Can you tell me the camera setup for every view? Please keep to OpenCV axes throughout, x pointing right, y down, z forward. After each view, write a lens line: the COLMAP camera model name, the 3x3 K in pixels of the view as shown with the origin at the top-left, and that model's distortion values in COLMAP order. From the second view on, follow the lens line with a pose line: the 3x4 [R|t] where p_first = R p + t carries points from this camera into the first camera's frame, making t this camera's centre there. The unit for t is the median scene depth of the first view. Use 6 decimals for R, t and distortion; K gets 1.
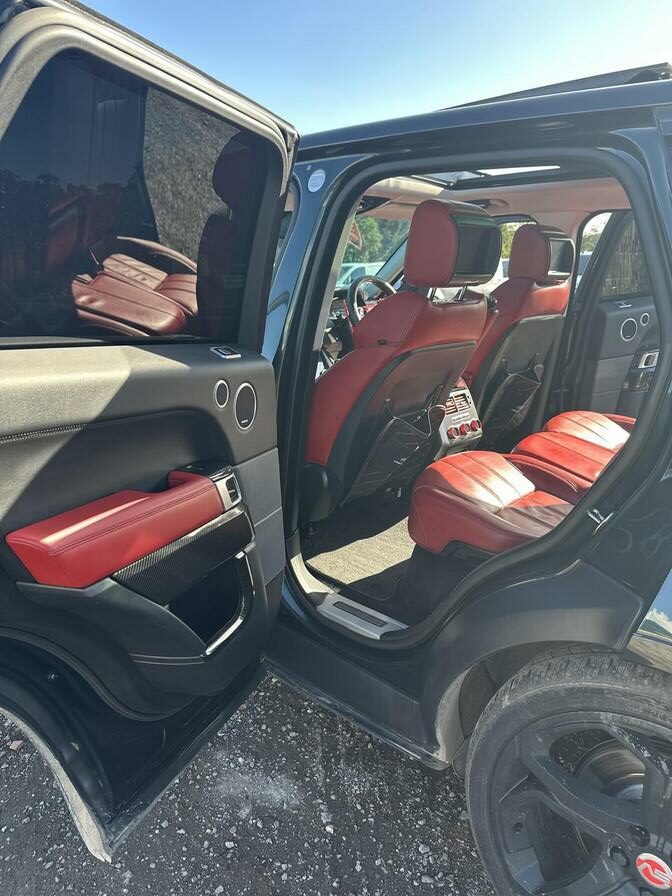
lens RADIAL K [[613.8, 0, 336.0], [0, 613.8, 448.0], [0, 0, 1]] dist [0.101364, -0.181828]
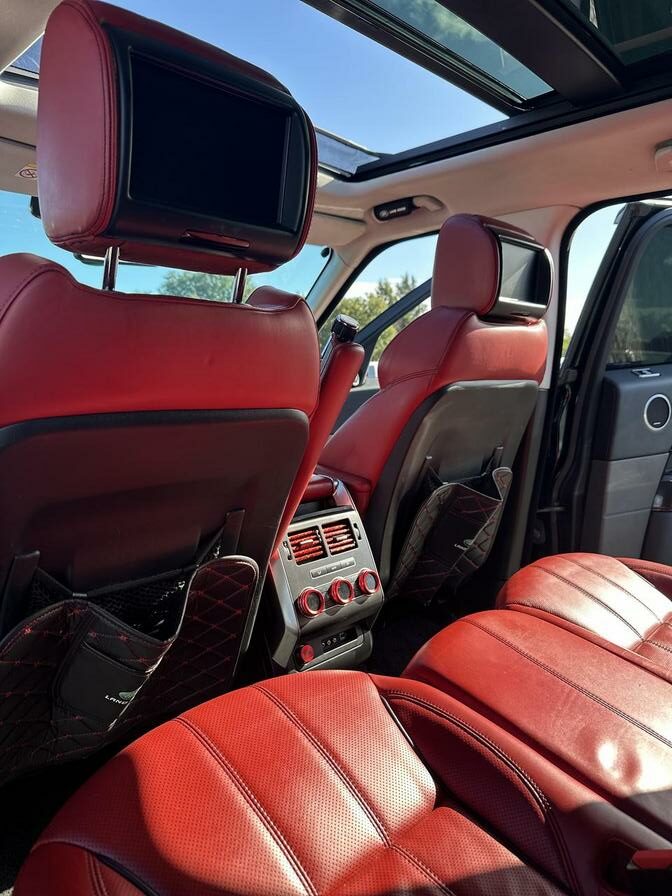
lens RADIAL K [[613.8, 0, 336.0], [0, 613.8, 448.0], [0, 0, 1]] dist [0.101364, -0.181828]
pose [[0.999155, 0.014602, -0.038428, 0.207896], [-0.020310, 0.988075, -0.152626, -0.065187], [0.035741, 0.153278, 0.987537, 0.454275]]
